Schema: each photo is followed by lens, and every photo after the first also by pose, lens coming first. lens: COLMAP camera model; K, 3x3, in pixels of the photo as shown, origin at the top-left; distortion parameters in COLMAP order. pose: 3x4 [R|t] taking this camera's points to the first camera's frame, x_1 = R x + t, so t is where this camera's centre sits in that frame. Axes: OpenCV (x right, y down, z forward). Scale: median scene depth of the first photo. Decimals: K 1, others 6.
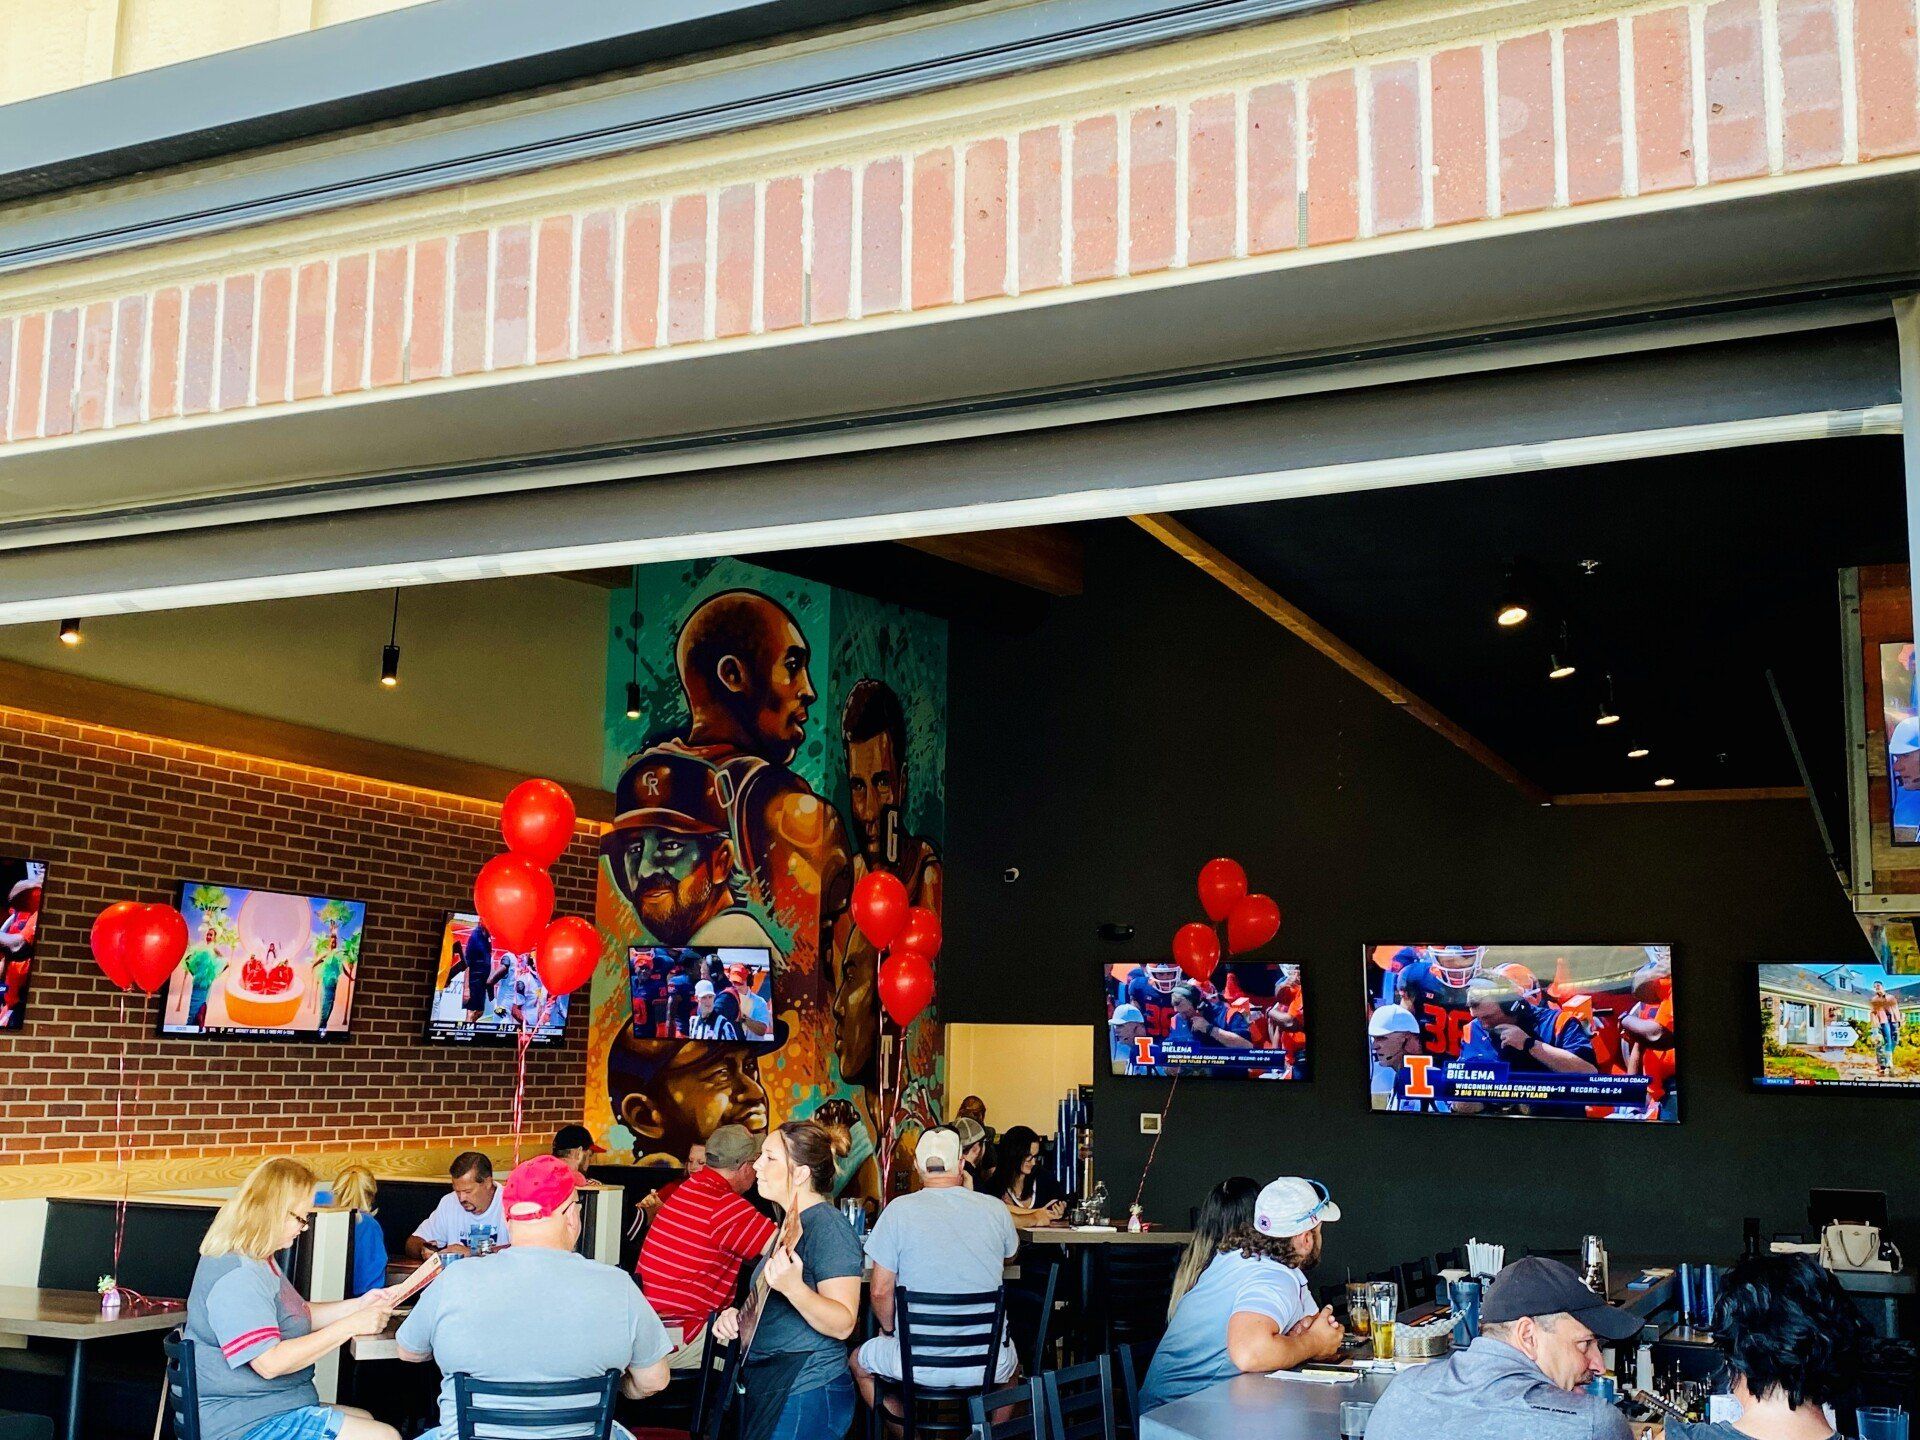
lens RADIAL K [[2100.0, 0, 960.0], [0, 2100.0, 720.0], [0, 0, 1]] dist [0.280042, -0.829652]
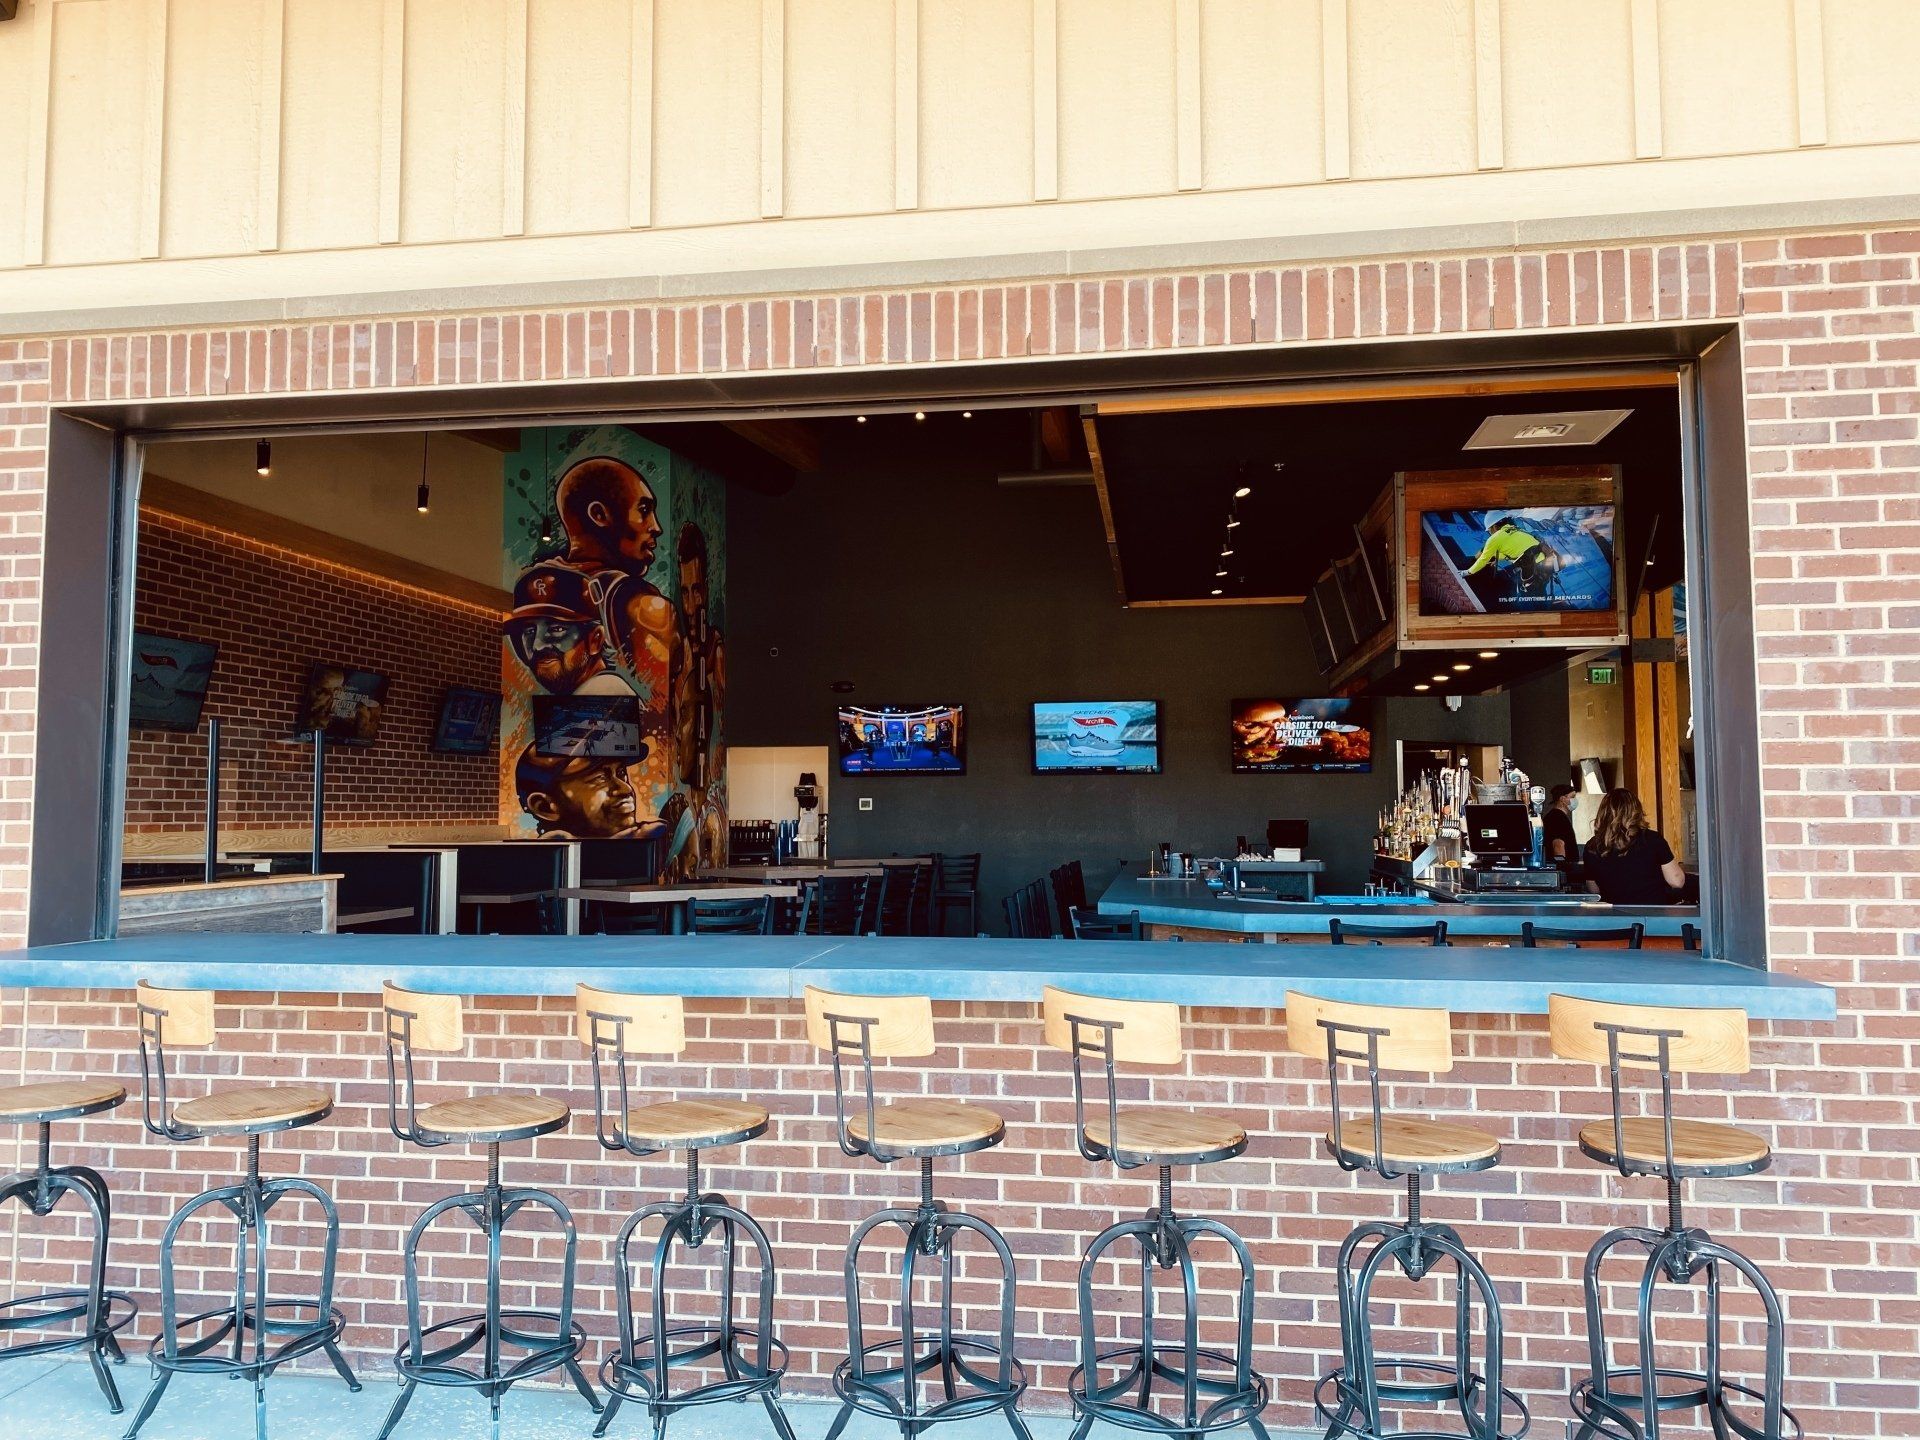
lens RADIAL K [[1498.8, 0, 960.0], [0, 1498.8, 720.0], [0, 0, 1]] dist [0.075400, -0.109418]
pose [[0.951002, -0.008095, 0.309080, -0.200338], [-0.023073, 0.995012, 0.097054, 0.013832], [-0.308324, -0.099430, 0.946071, -0.101183]]
